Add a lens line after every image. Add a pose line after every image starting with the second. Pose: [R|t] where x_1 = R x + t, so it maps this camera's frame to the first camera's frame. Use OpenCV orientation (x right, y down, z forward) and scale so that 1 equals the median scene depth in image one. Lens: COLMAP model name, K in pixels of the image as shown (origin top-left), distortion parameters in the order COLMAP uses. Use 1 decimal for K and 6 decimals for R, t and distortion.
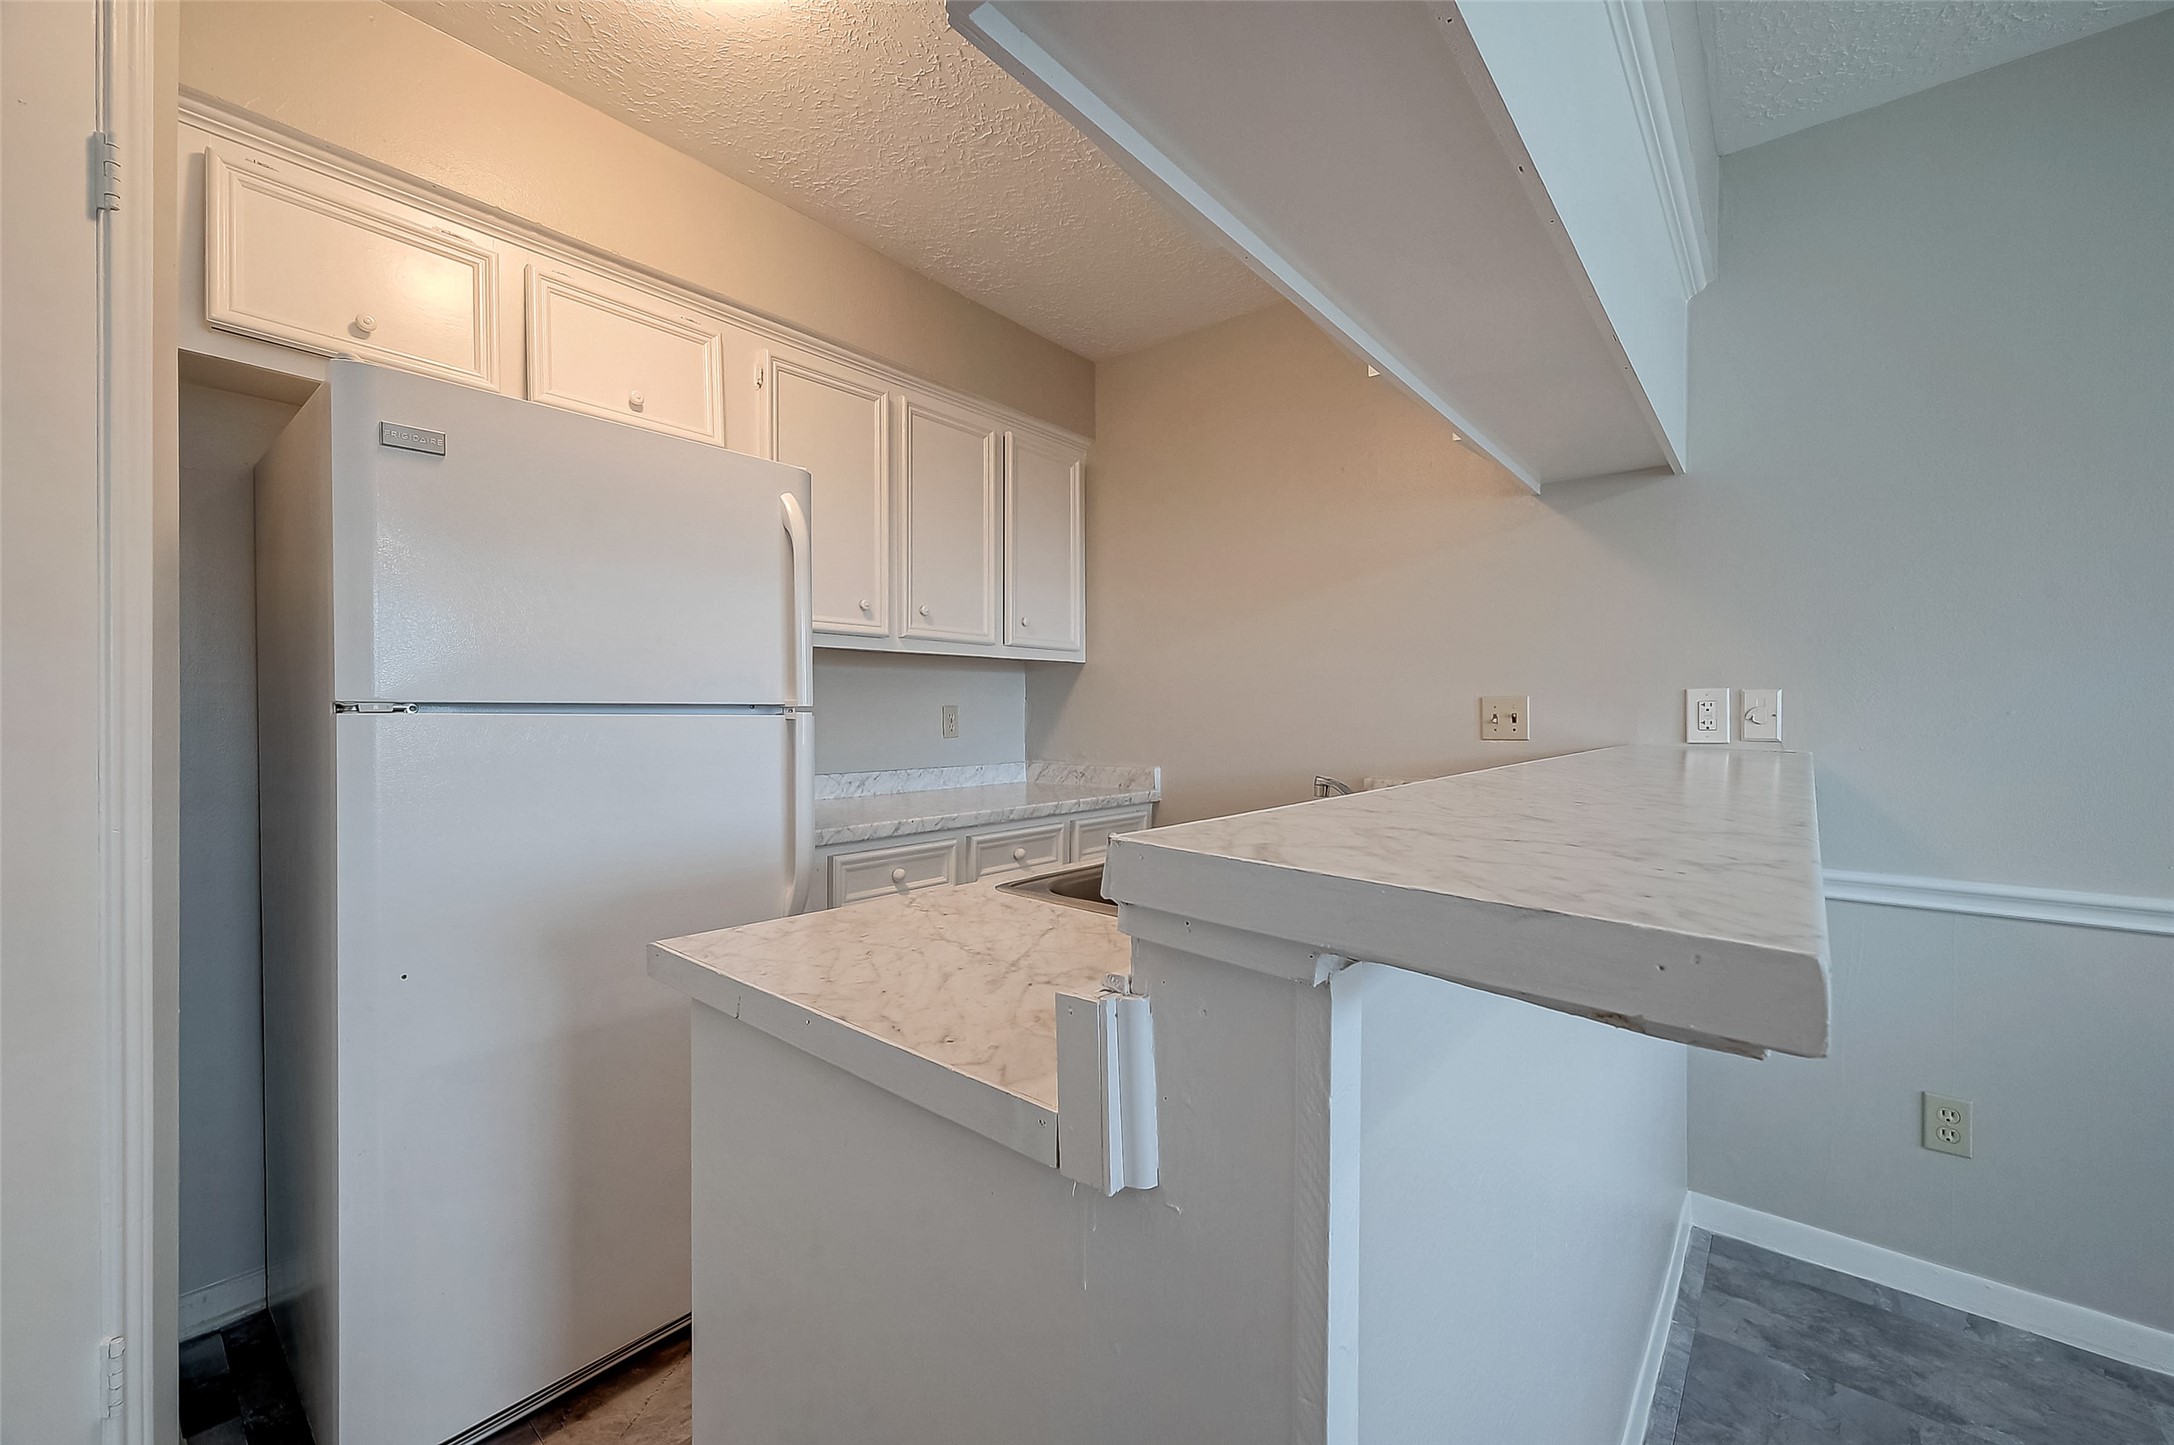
lens RADIAL K [[860.0, 0, 1087.6], [0, 860.0, 716.4], [0, 0, 1]] dist [-0.002080, 0.001034]
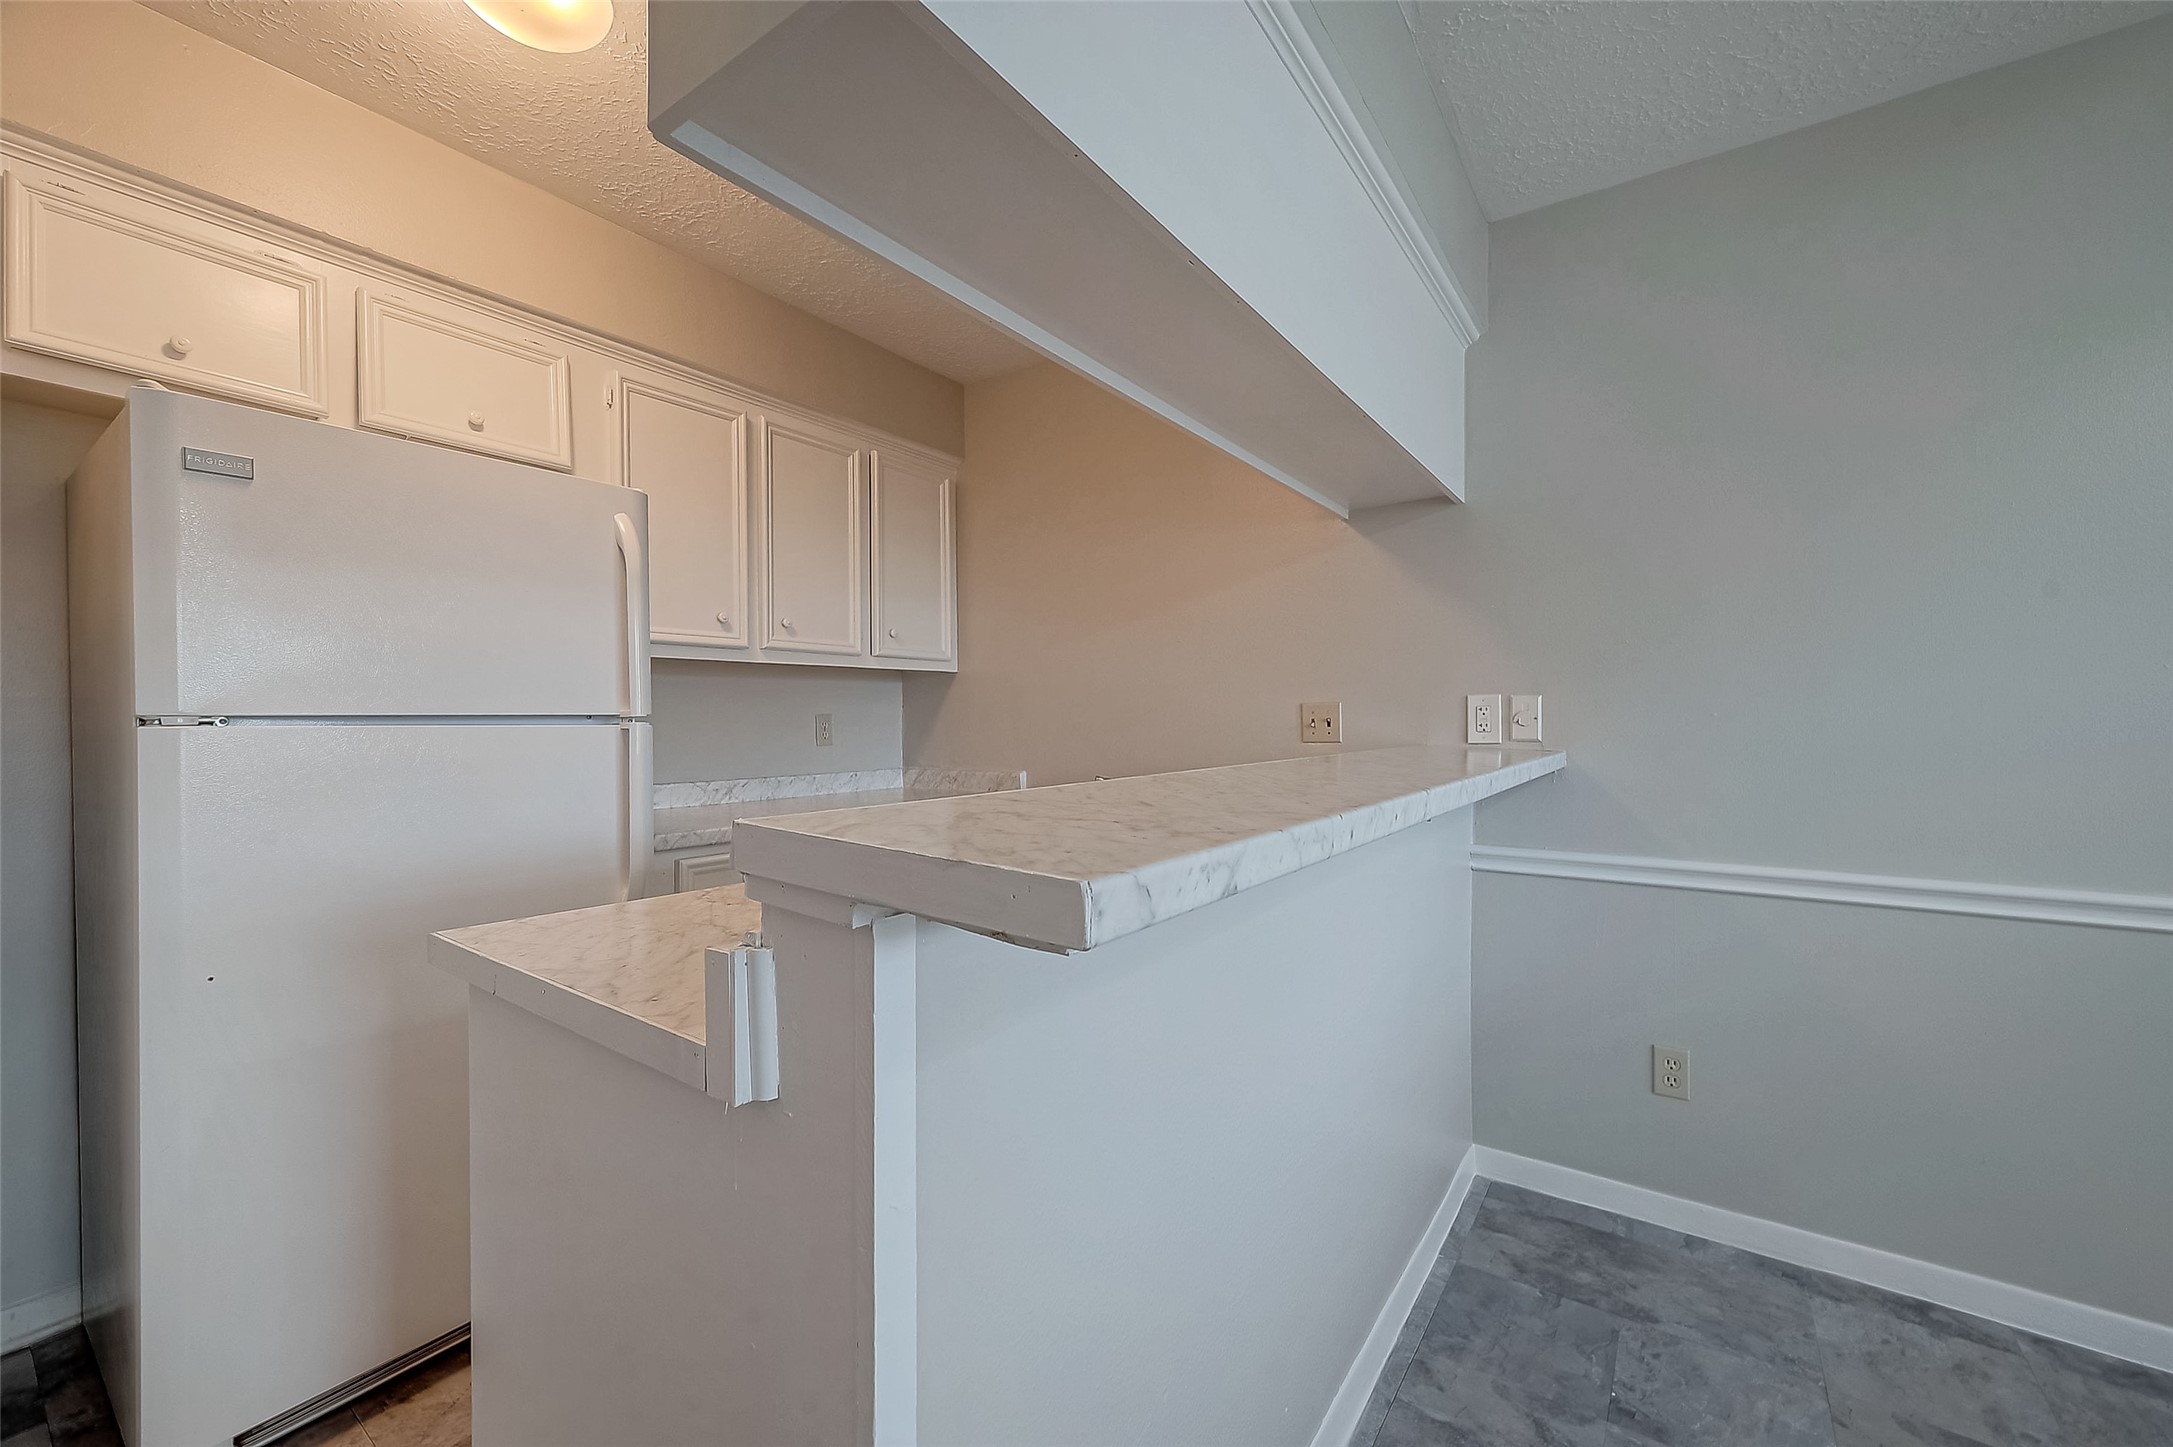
lens RADIAL K [[860.1, 0, 1089.8], [0, 860.1, 719.5], [0, 0, 1]] dist [-0.002277, 0.001123]
pose [[0.996839, -0.007391, 0.079105, 0.136888], [0.007713, 0.999963, -0.003773, 0.000087], [-0.079074, 0.004371, 0.996859, -0.090690]]
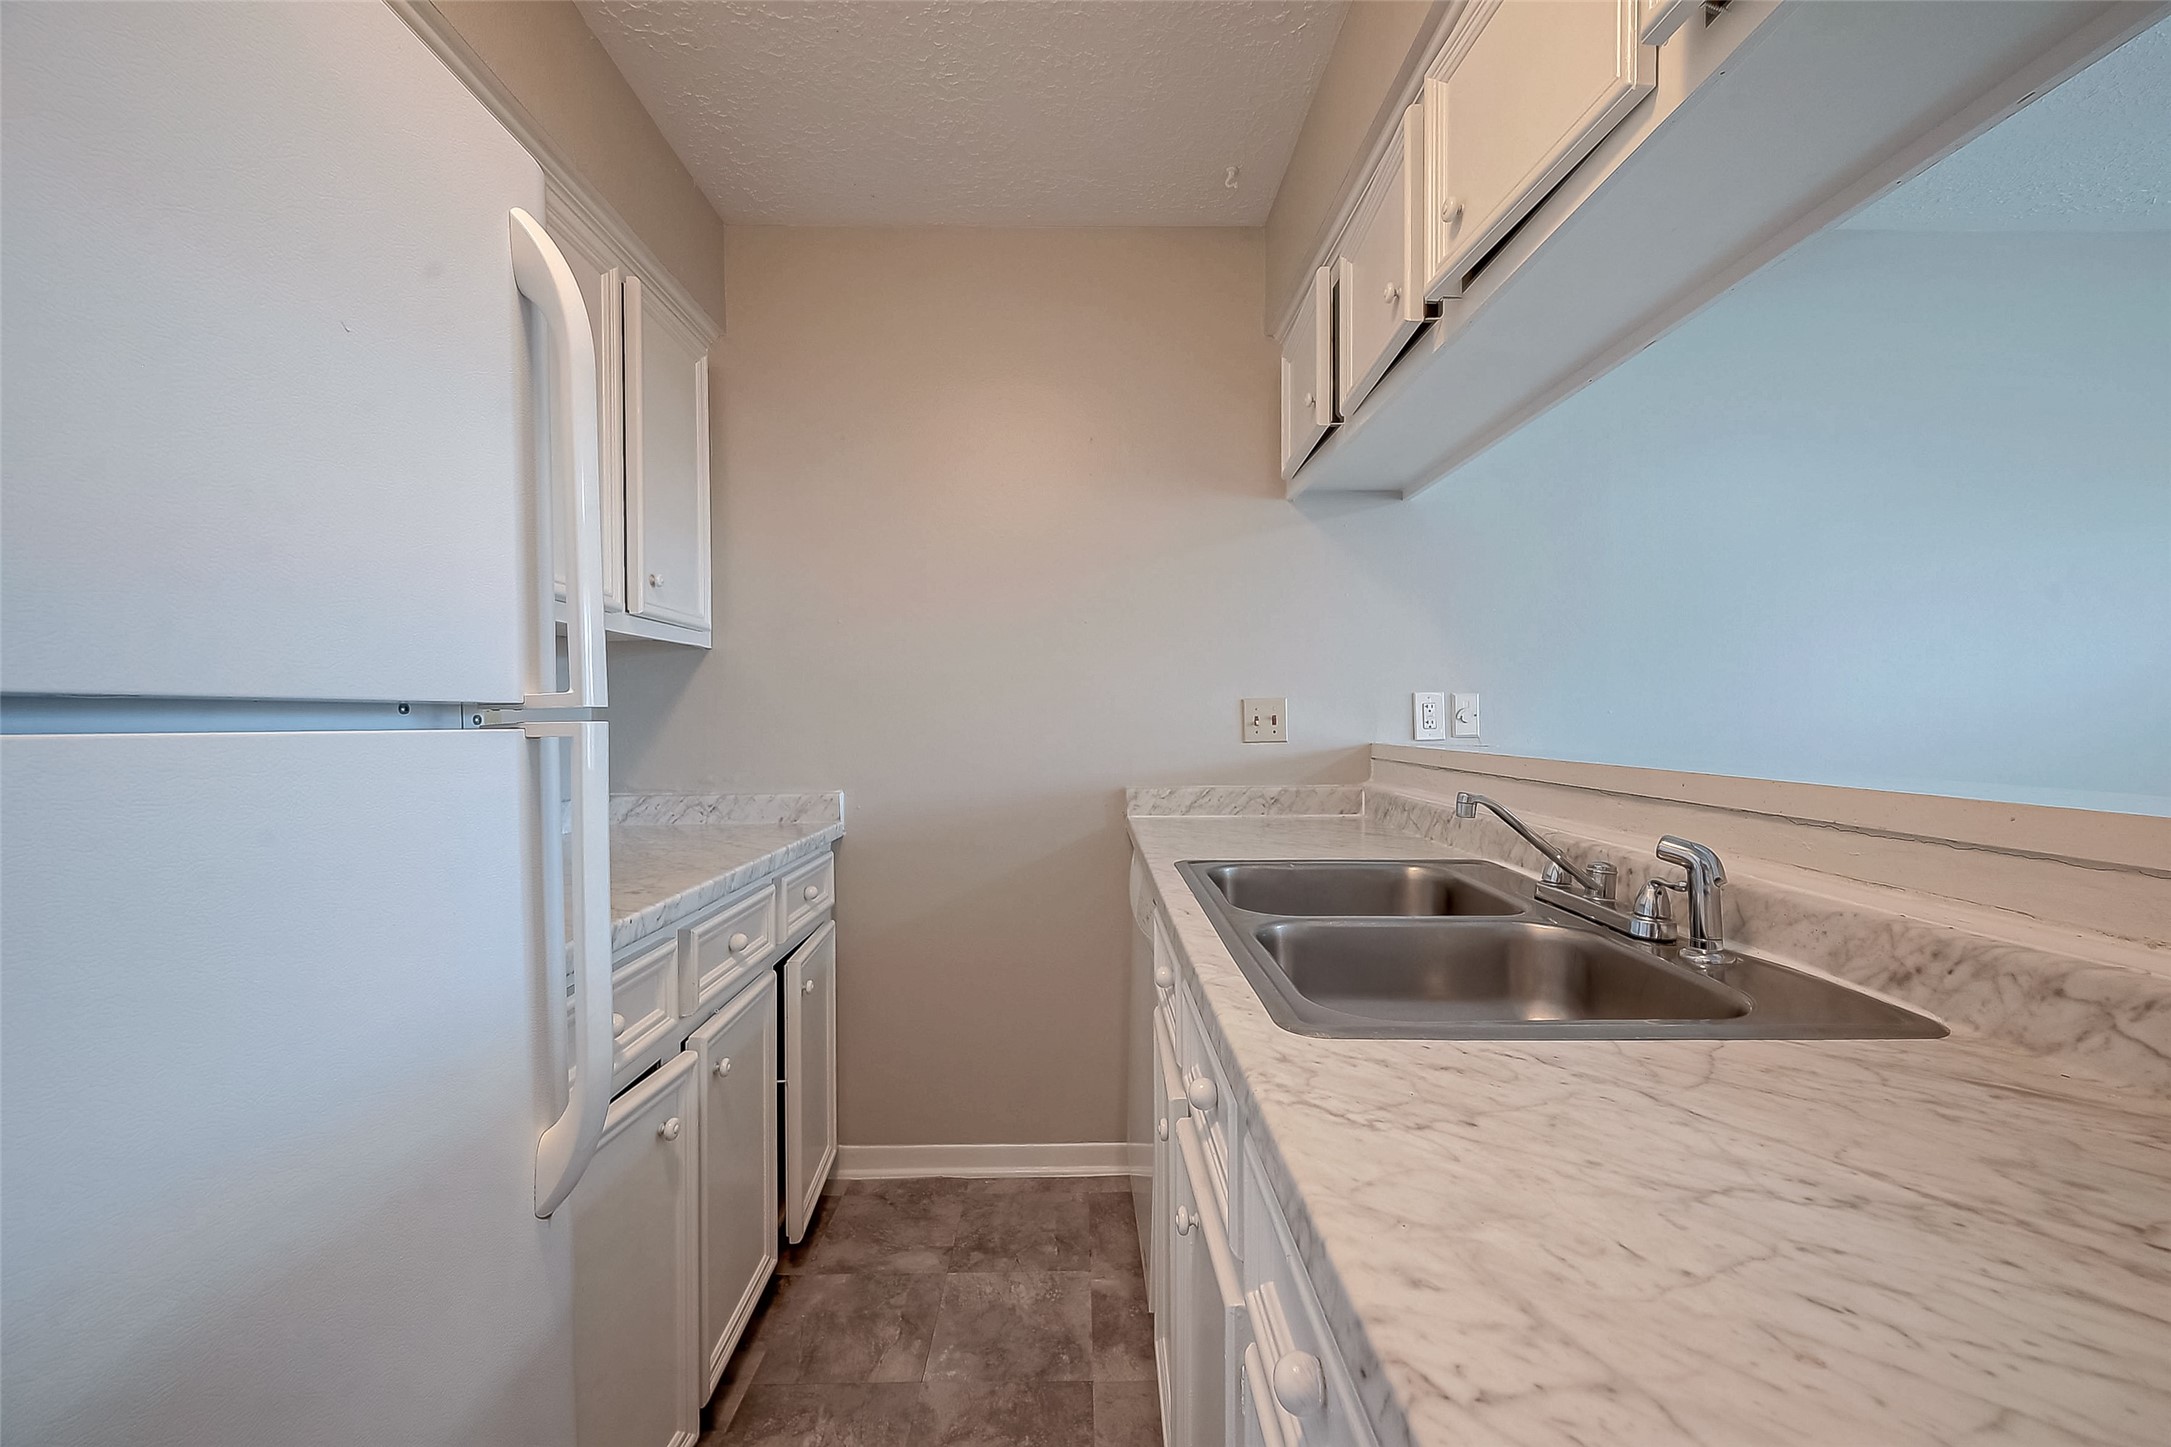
lens RADIAL K [[859.3, 0, 1085.6], [0, 859.3, 722.9], [0, 0, 1]] dist [-0.002277, 0.001123]
pose [[0.755282, -0.012062, 0.655289, -0.424978], [0.011444, 0.999921, 0.005215, -0.003066], [-0.655300, 0.003561, 0.755360, 0.503490]]
